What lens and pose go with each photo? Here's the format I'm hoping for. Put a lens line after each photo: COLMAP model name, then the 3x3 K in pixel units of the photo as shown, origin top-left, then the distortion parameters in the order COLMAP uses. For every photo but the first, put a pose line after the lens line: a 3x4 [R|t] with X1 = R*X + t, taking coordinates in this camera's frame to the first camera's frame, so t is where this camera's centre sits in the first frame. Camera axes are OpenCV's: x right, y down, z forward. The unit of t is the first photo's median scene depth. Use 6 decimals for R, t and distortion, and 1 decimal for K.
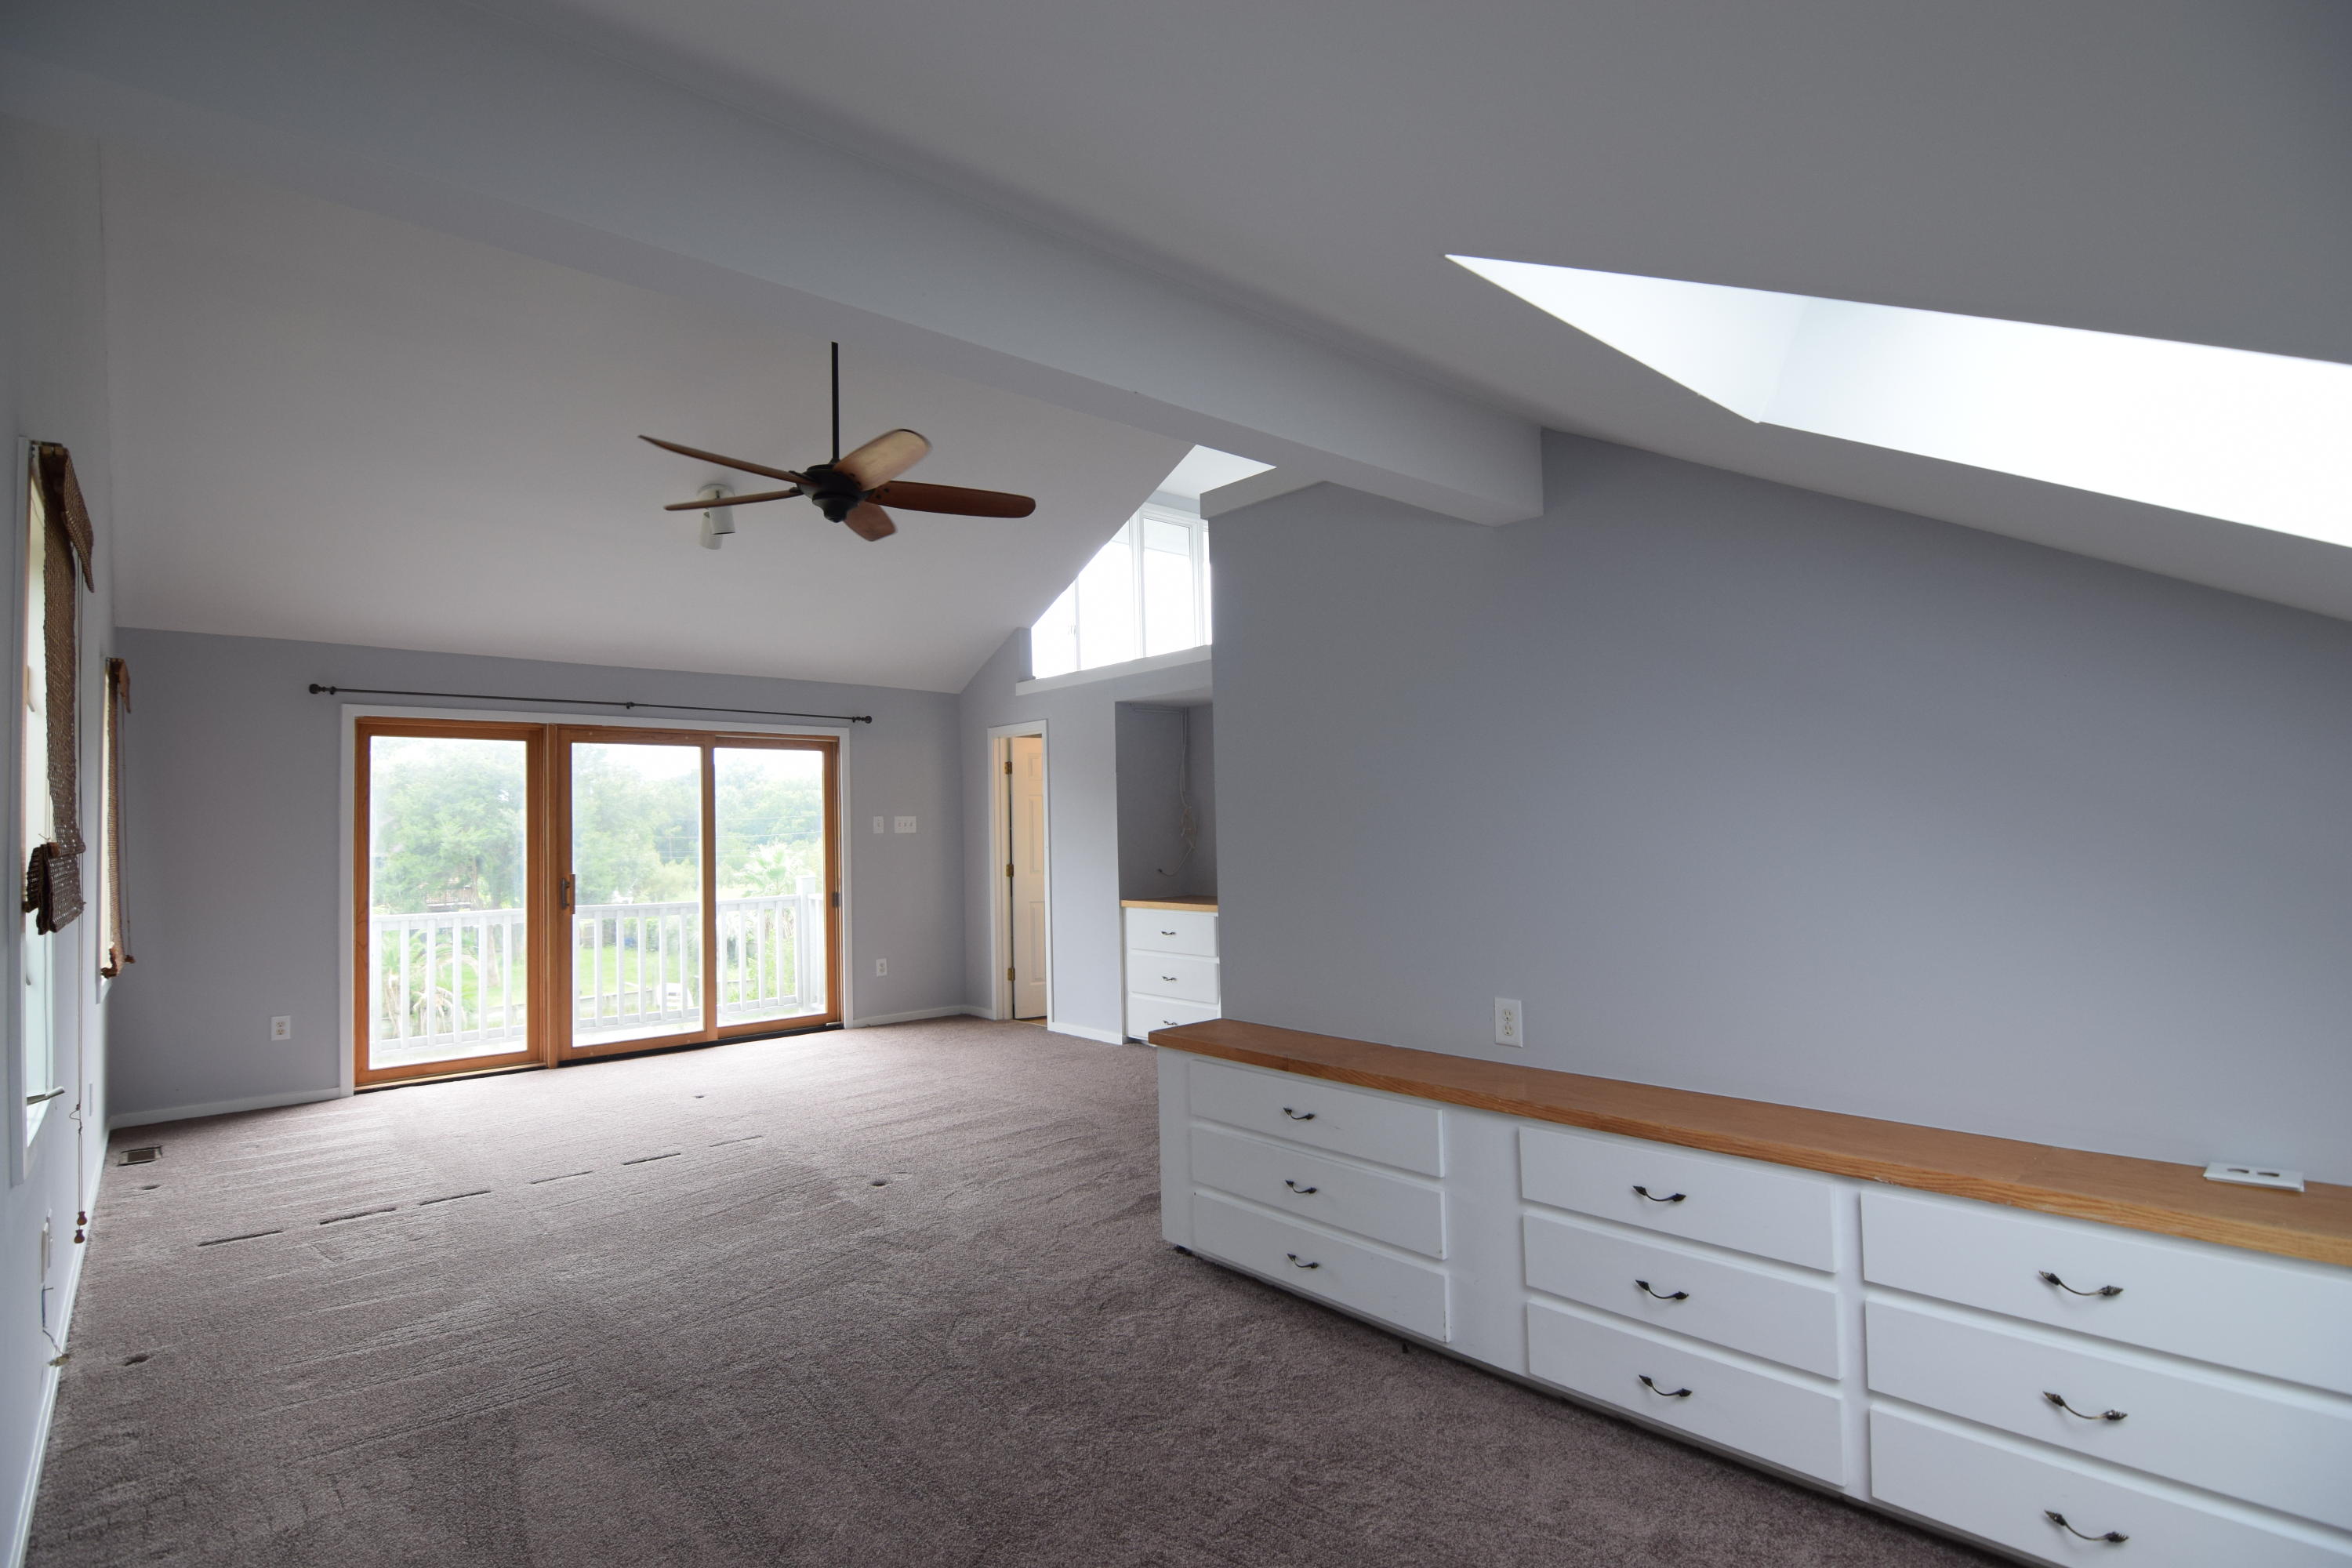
lens RADIAL K [[1131.5, 0, 1176.0], [0, 1131.5, 784.0], [0, 0, 1]] dist [-0.028586, -0.000090]
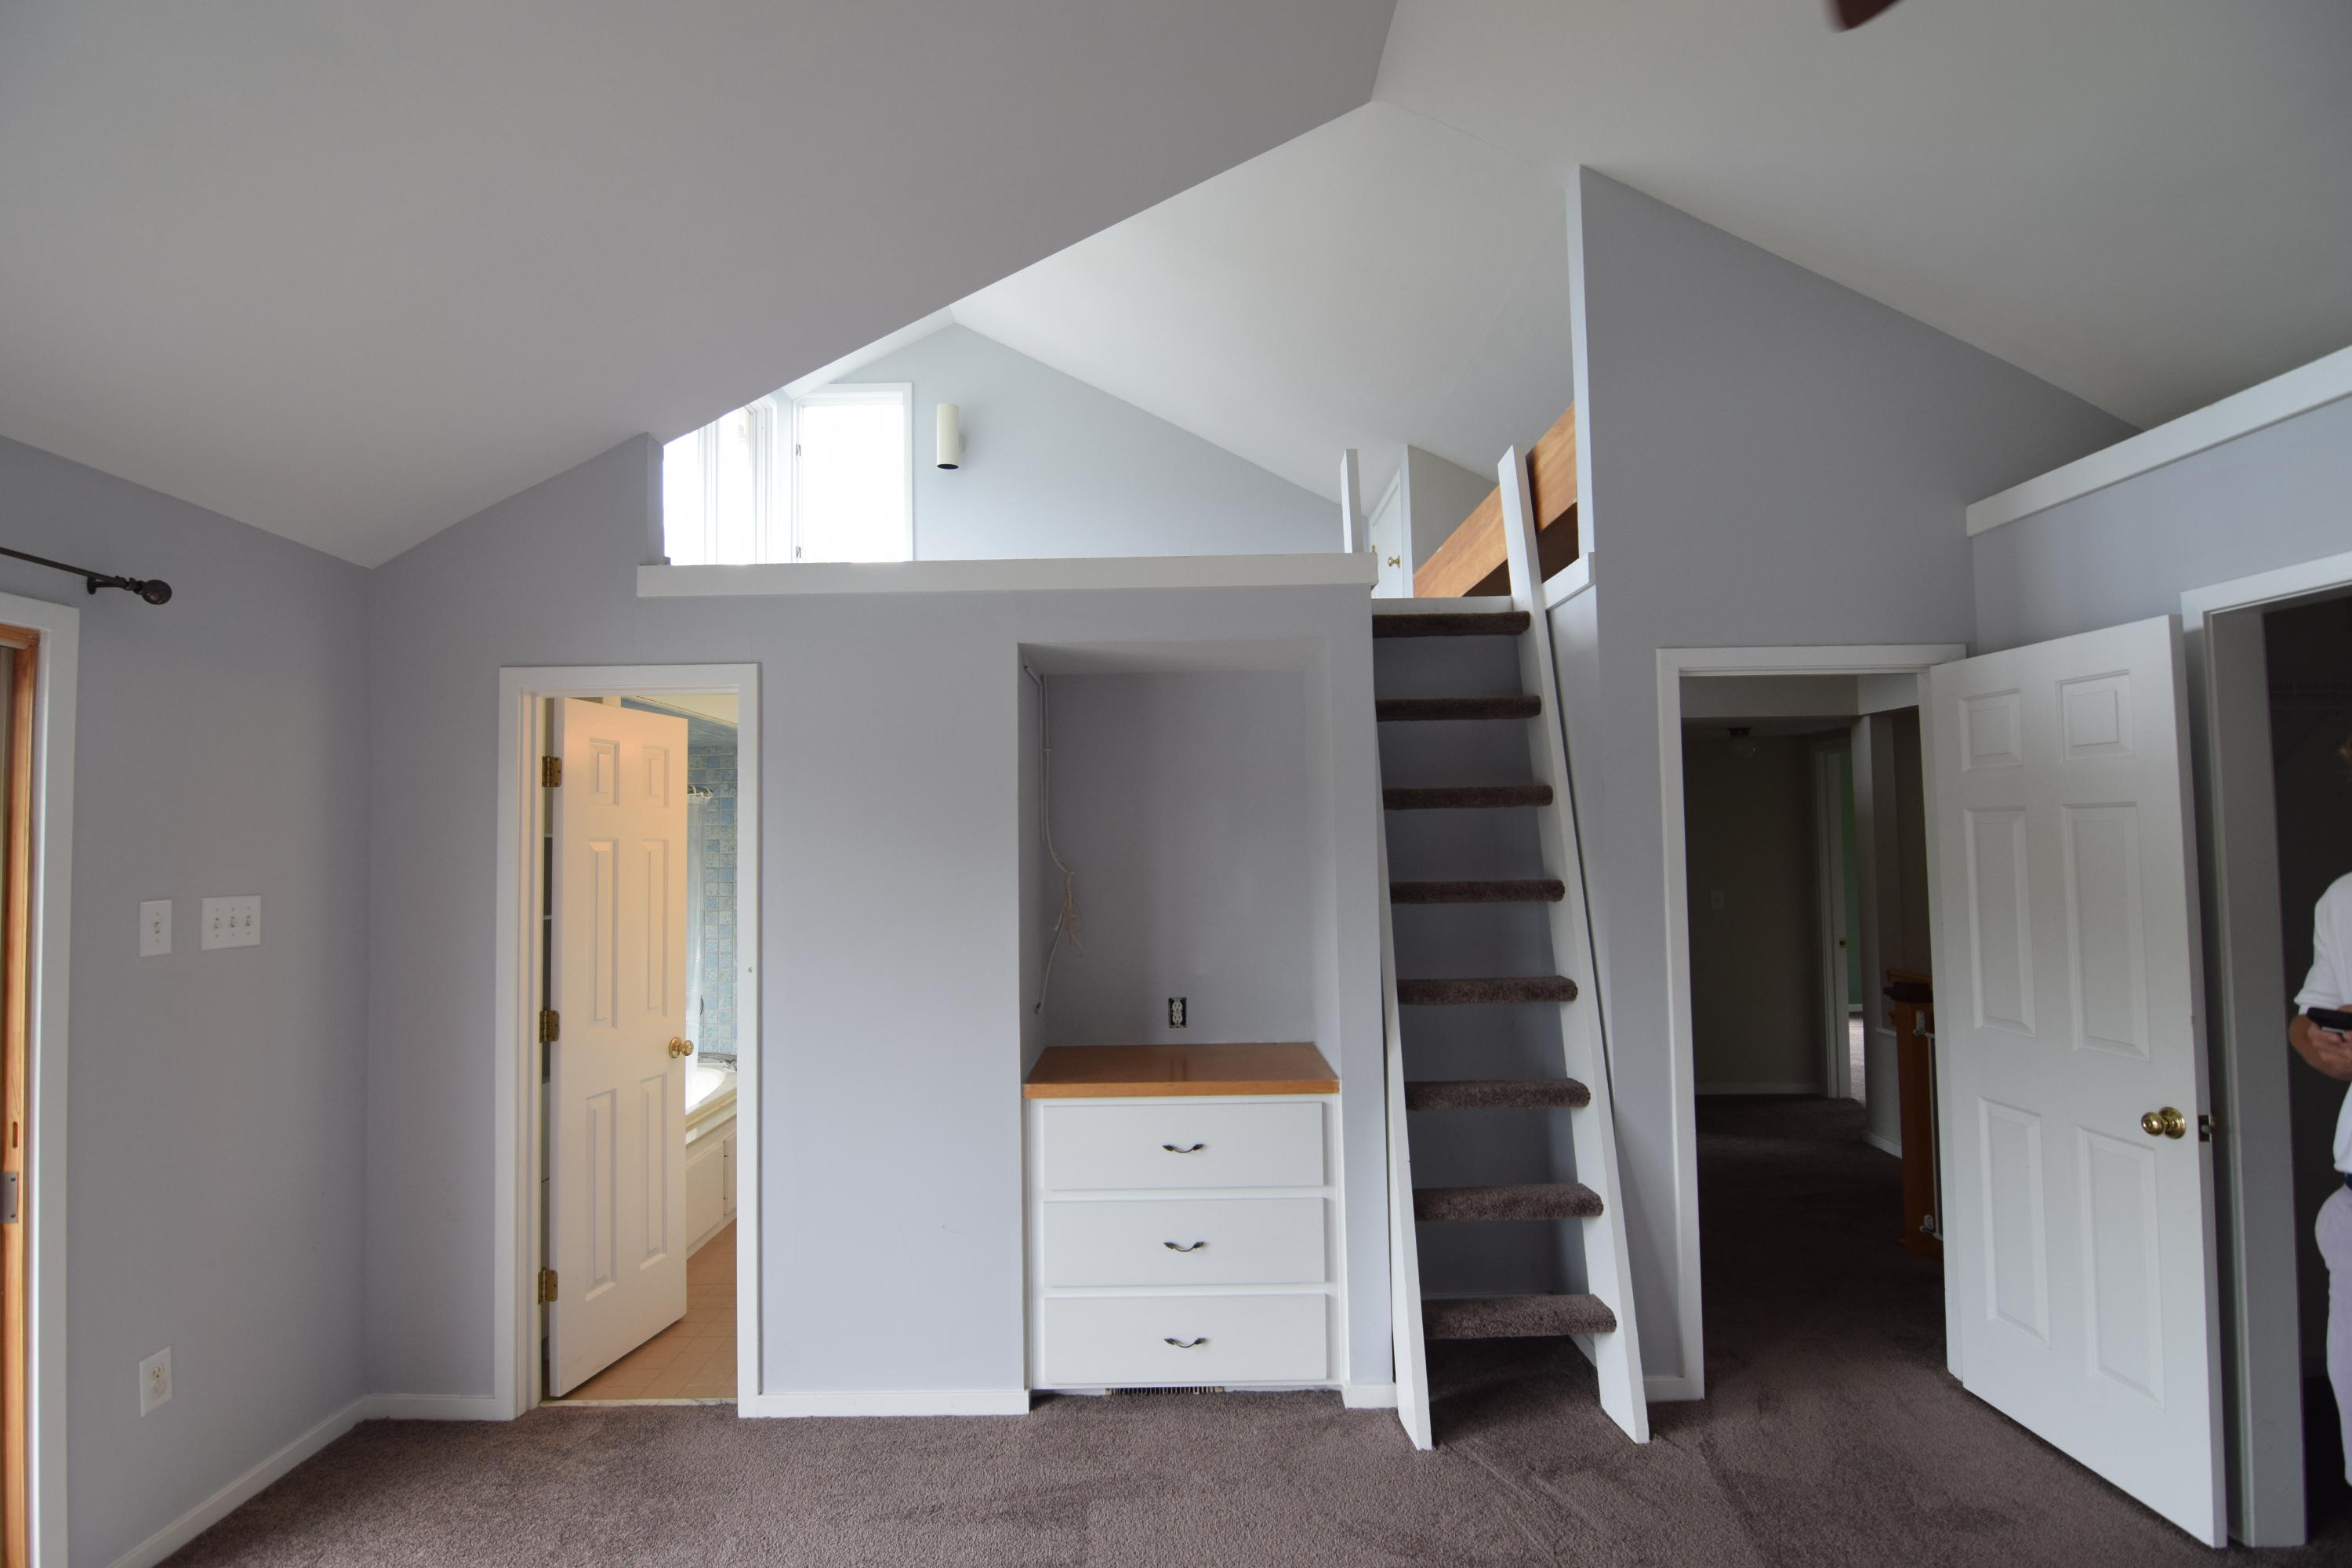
lens RADIAL K [[1131.5, 0, 1176.0], [0, 1131.5, 784.0], [0, 0, 1]] dist [-0.028586, -0.000090]
pose [[0.656129, 0.051585, 0.752884, -0.308751], [-0.030777, 0.998660, -0.041603, -0.000013], [-0.754021, 0.004126, 0.656837, 0.576953]]
